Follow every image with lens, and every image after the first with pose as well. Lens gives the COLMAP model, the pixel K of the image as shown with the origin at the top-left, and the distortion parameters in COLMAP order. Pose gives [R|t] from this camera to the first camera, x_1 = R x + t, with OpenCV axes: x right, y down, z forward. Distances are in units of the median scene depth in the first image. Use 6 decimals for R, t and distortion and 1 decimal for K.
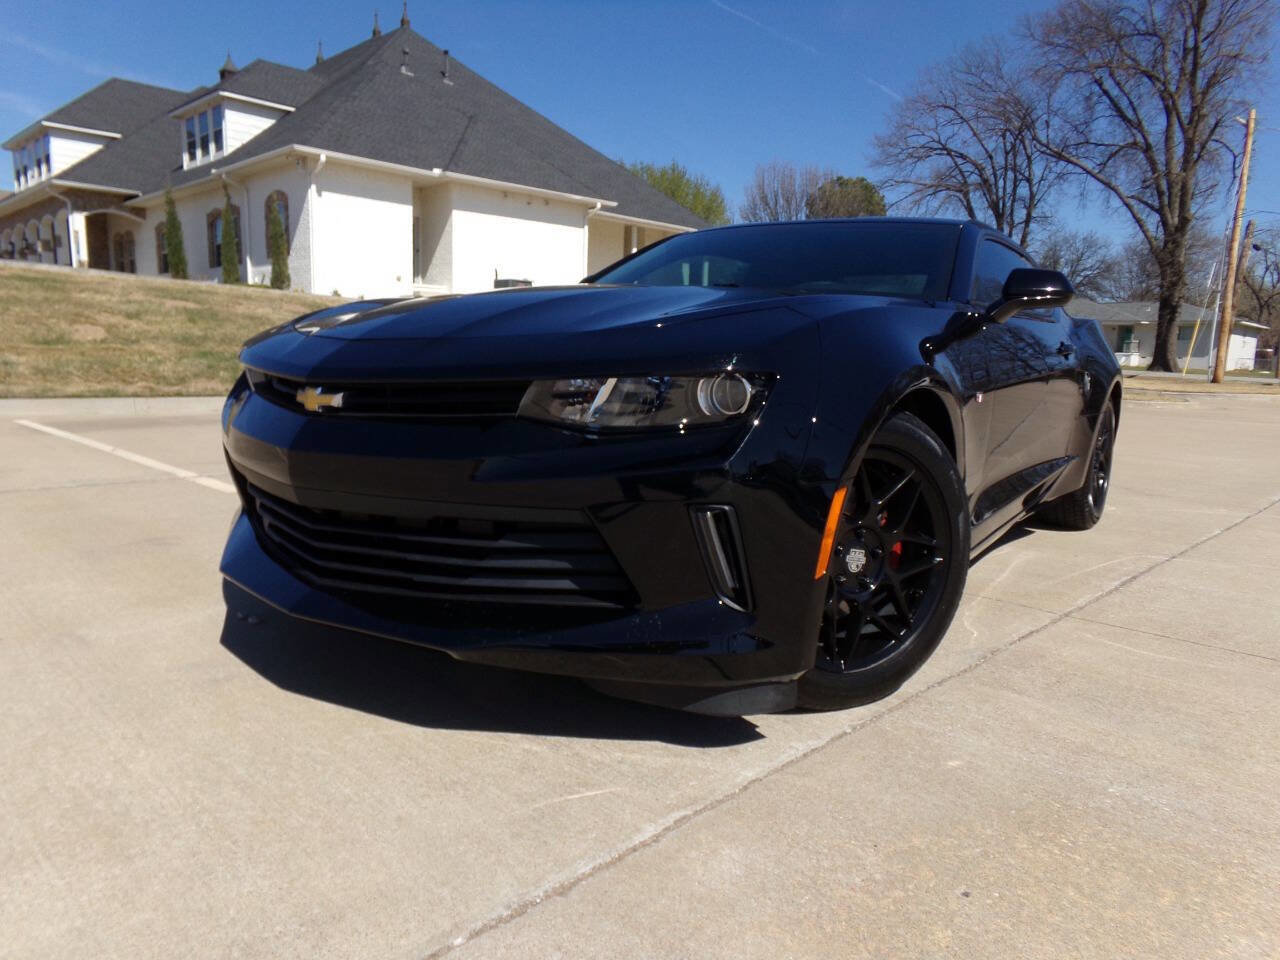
lens RADIAL K [[871.9, 0, 641.7], [0, 871.9, 491.5], [0, 0, 1]] dist [-0.002477, 0.021196]
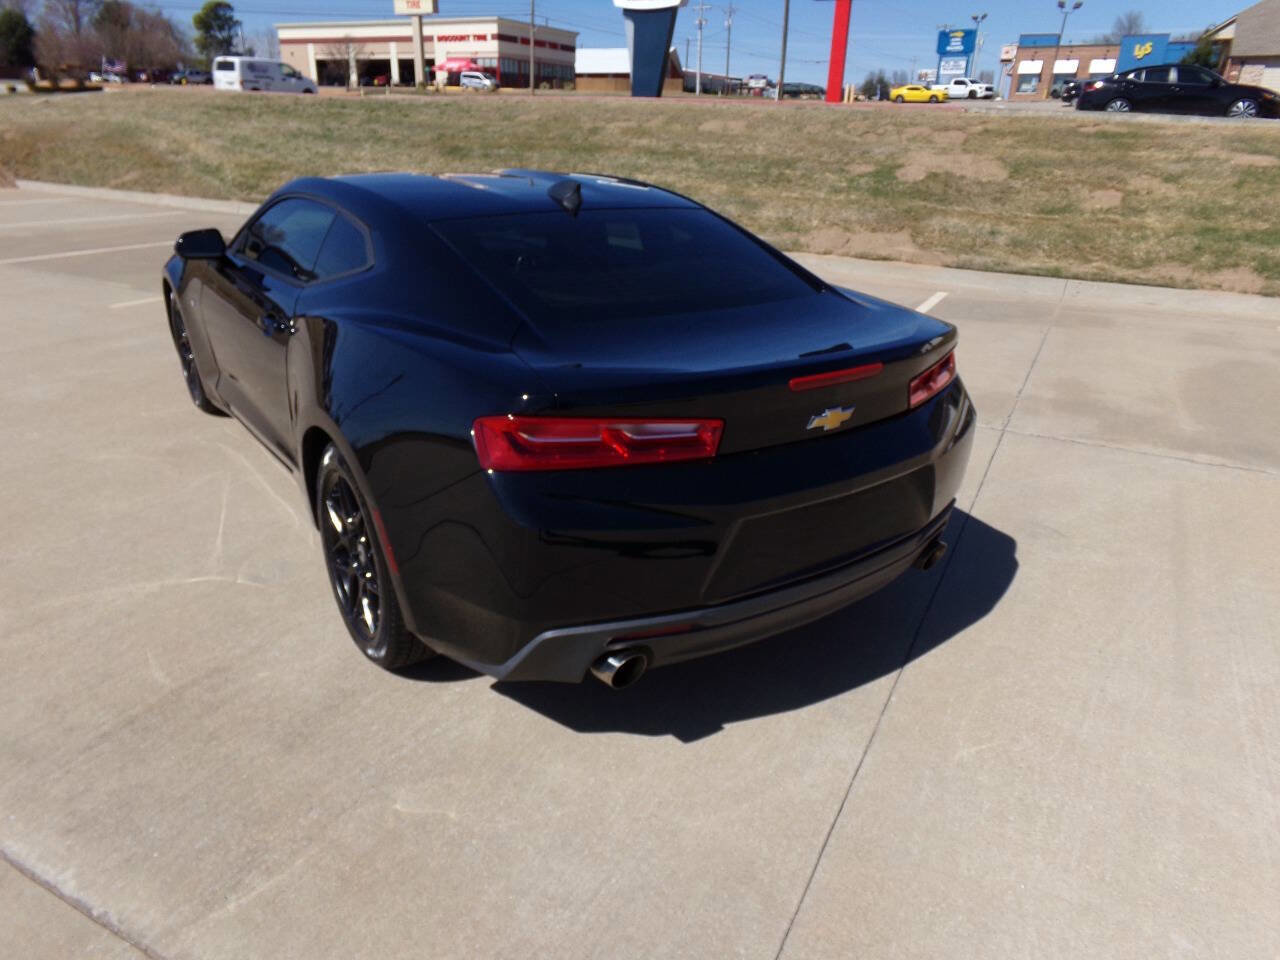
lens RADIAL K [[871.9, 0, 639.4], [0, 871.9, 484.3], [0, 0, 1]] dist [-0.002477, 0.021196]
pose [[0.285649, 0.348504, -0.892721, 0.082153], [-0.167217, 0.935368, 0.311648, -0.042582], [0.943633, 0.060256, 0.325462, 0.090036]]
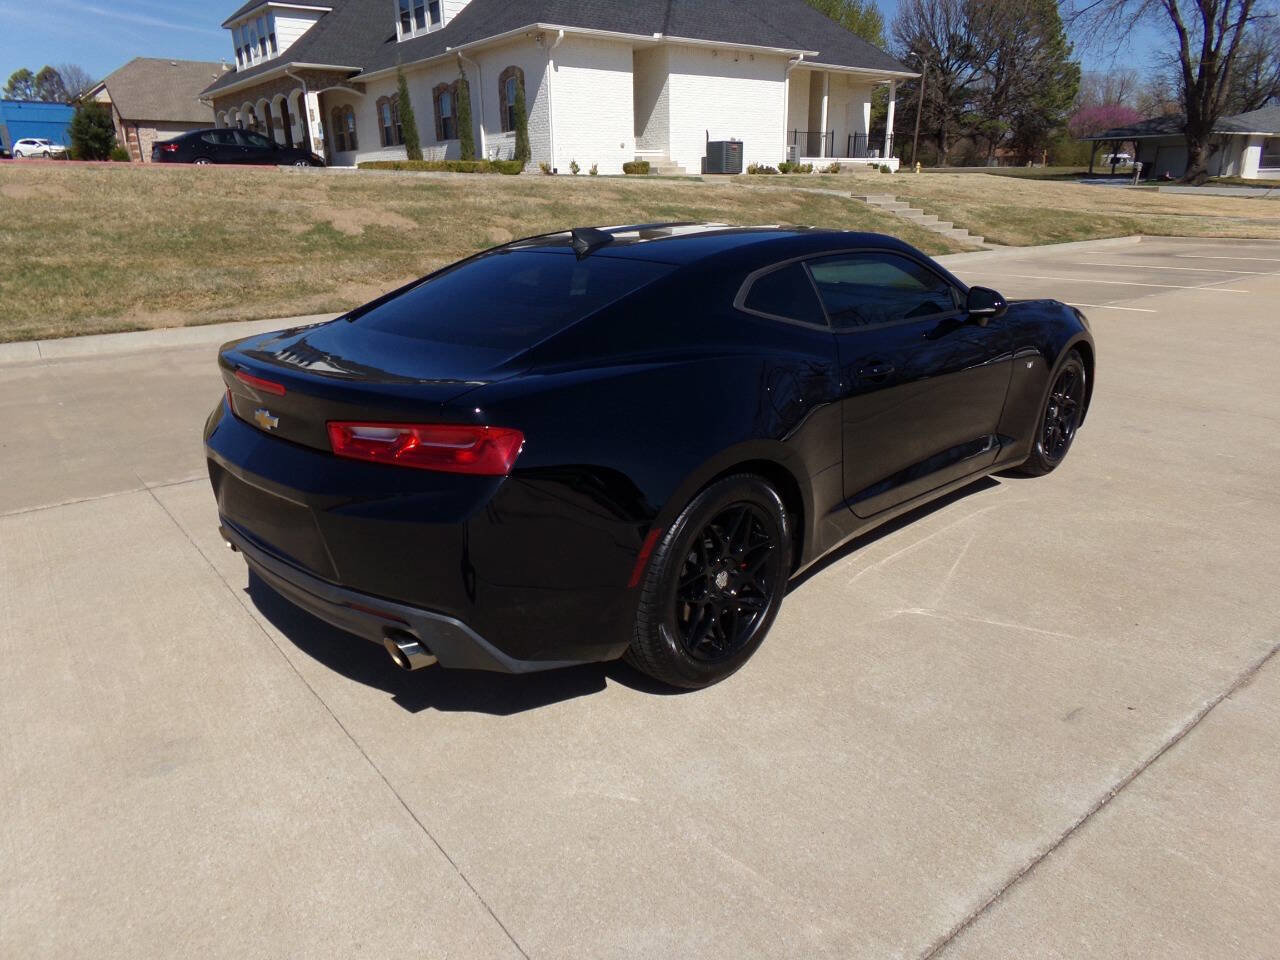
lens RADIAL K [[871.9, 0, 637.1], [0, 871.9, 483.2], [0, 0, 1]] dist [-0.002477, 0.021196]
pose [[0.990514, 0.003050, -0.137376, -0.109376], [0.020340, 0.985485, 0.168537, -0.015369], [0.135897, -0.169732, 0.976075, -0.107851]]
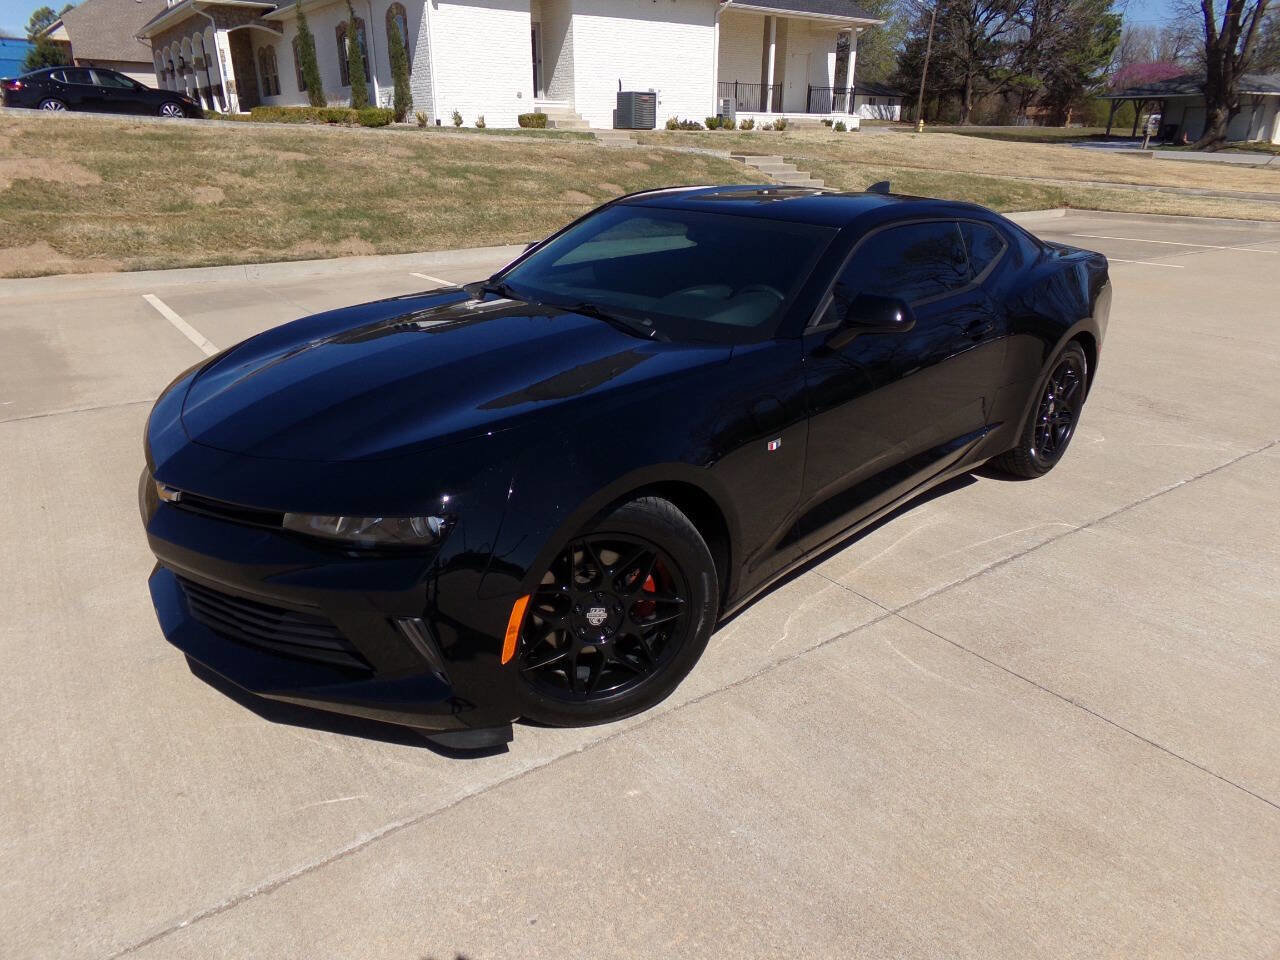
lens RADIAL K [[871.9, 0, 637.1], [0, 871.9, 485.1], [0, 0, 1]] dist [-0.002477, 0.021196]
pose [[0.984127, 0.042569, -0.172287, 0.038440], [-0.004368, 0.976322, 0.216280, -0.027864], [0.177414, -0.212094, 0.961010, -0.009624]]
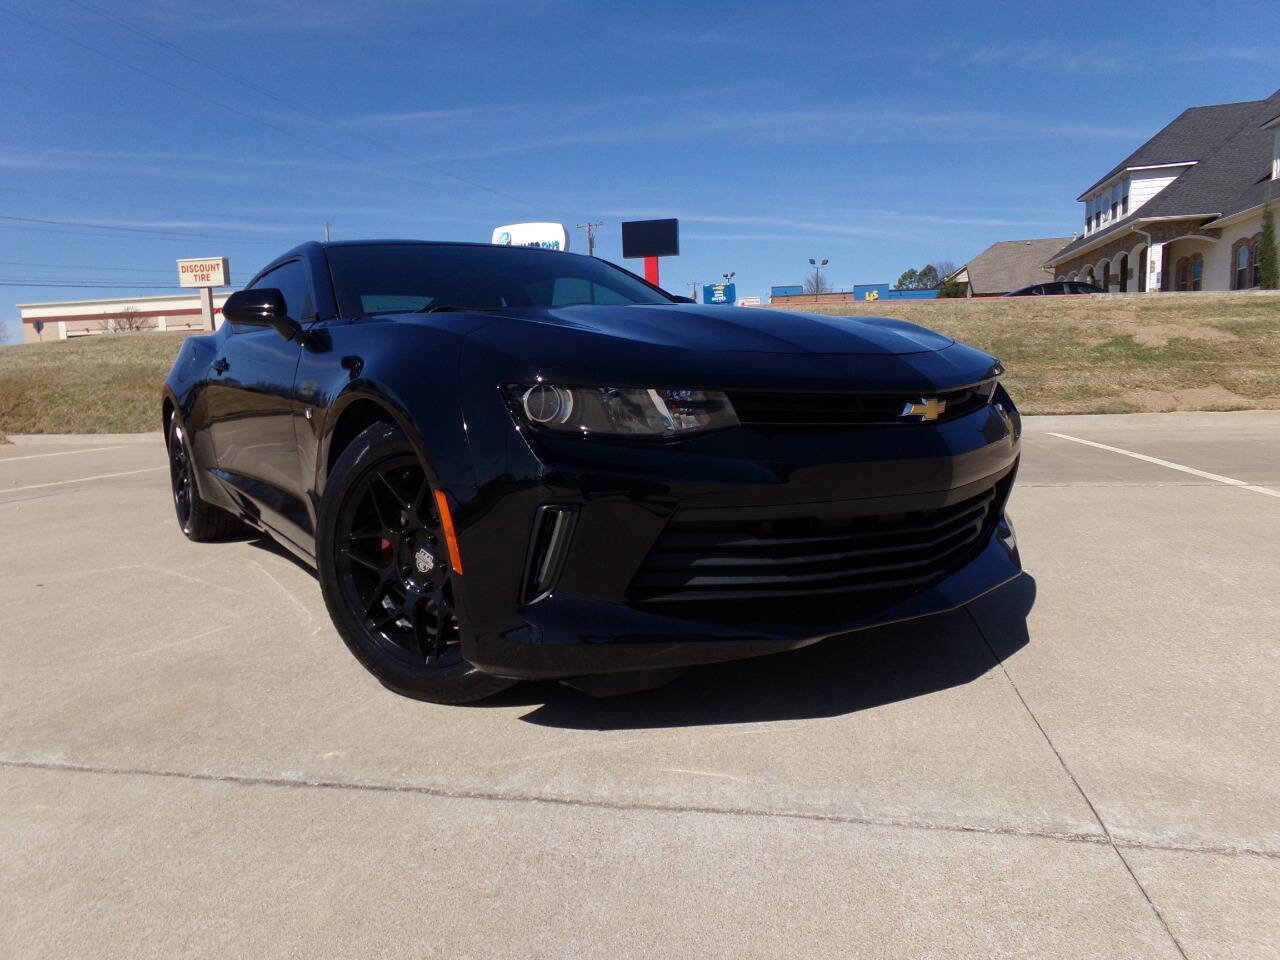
lens RADIAL K [[871.7, 0, 637.9], [0, 871.7, 484.7], [0, 0, 1]] dist [-0.003197, 0.022902]
pose [[0.540739, 0.059300, -0.839098, -0.084528], [-0.085323, 0.996234, 0.015420, 0.016325], [0.836852, 0.063256, 0.543762, -0.116637]]
